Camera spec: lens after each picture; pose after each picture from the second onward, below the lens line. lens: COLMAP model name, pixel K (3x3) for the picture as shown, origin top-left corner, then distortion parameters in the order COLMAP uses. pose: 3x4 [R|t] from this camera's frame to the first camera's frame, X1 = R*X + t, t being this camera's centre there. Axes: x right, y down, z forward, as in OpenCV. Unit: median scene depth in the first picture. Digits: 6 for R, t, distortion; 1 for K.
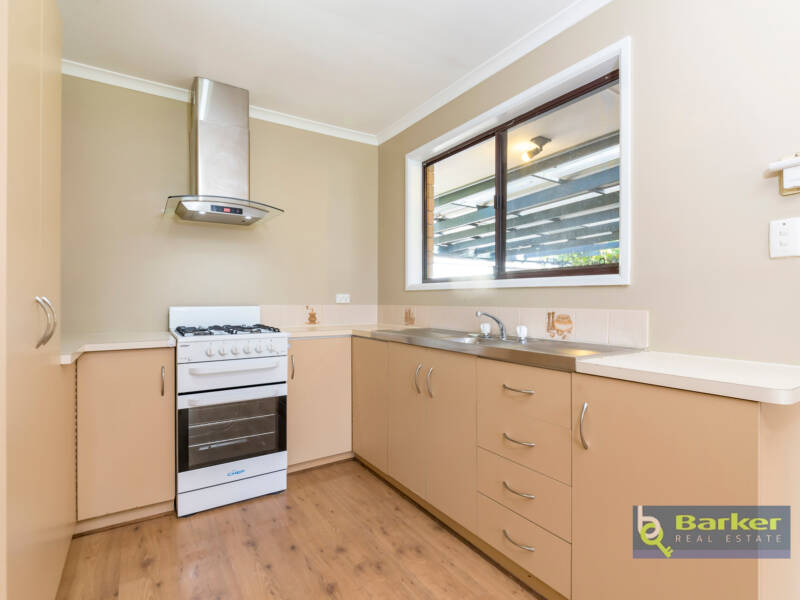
lens RADIAL K [[406.5, 0, 397.5], [0, 406.5, 299.4], [0, 0, 1]] dist [-0.003044, -0.000940]
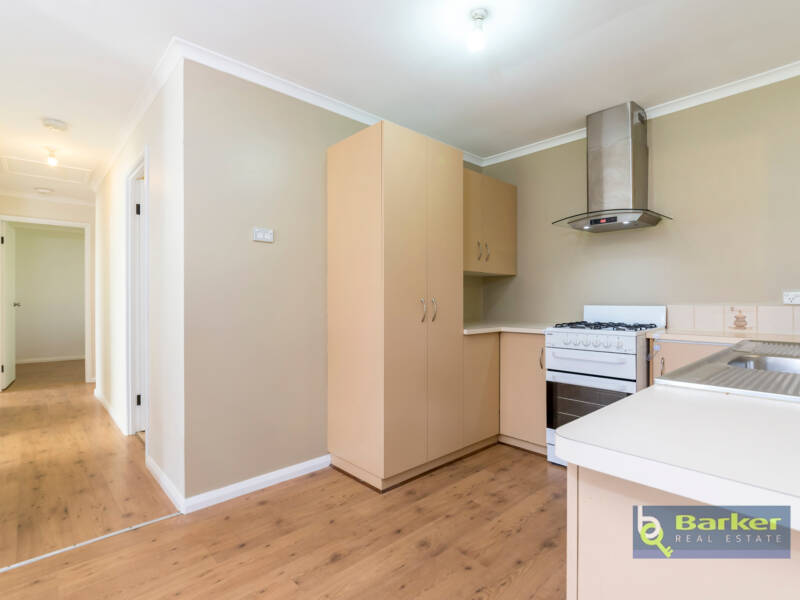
lens RADIAL K [[406.5, 0, 397.5], [0, 406.5, 299.4], [0, 0, 1]] dist [-0.003044, -0.000940]
pose [[0.176055, -0.001626, -0.984379, 0.593476], [0.000070, 0.999999, -0.001639, 0.001961], [0.984380, 0.000219, 0.176055, 0.231181]]
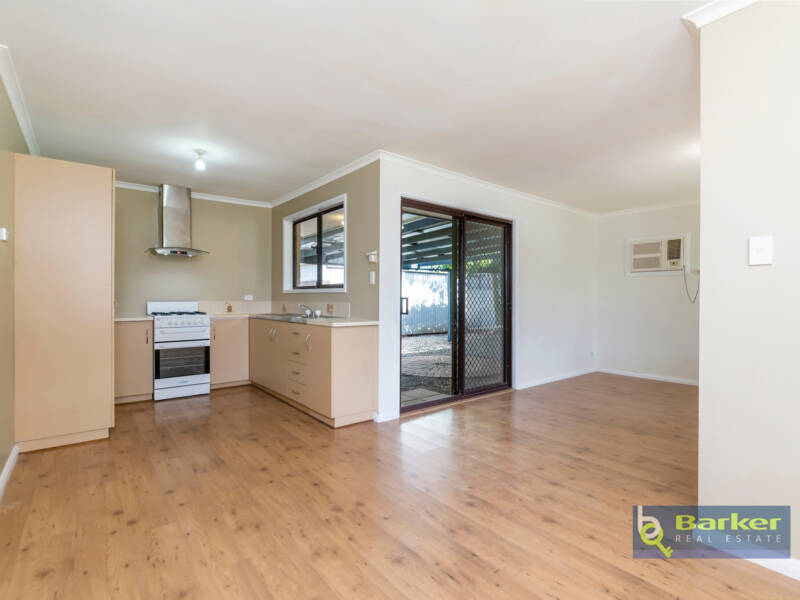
lens RADIAL K [[401.4, 0, 400.0], [0, 401.4, 300.0], [0, 0, 1]] dist [-0.012883, -0.000295]
pose [[0.995101, 0.000688, 0.098860, 0.454055], [-0.001216, 0.999985, 0.005276, -0.002812], [-0.098855, -0.005370, 0.995087, -1.031105]]
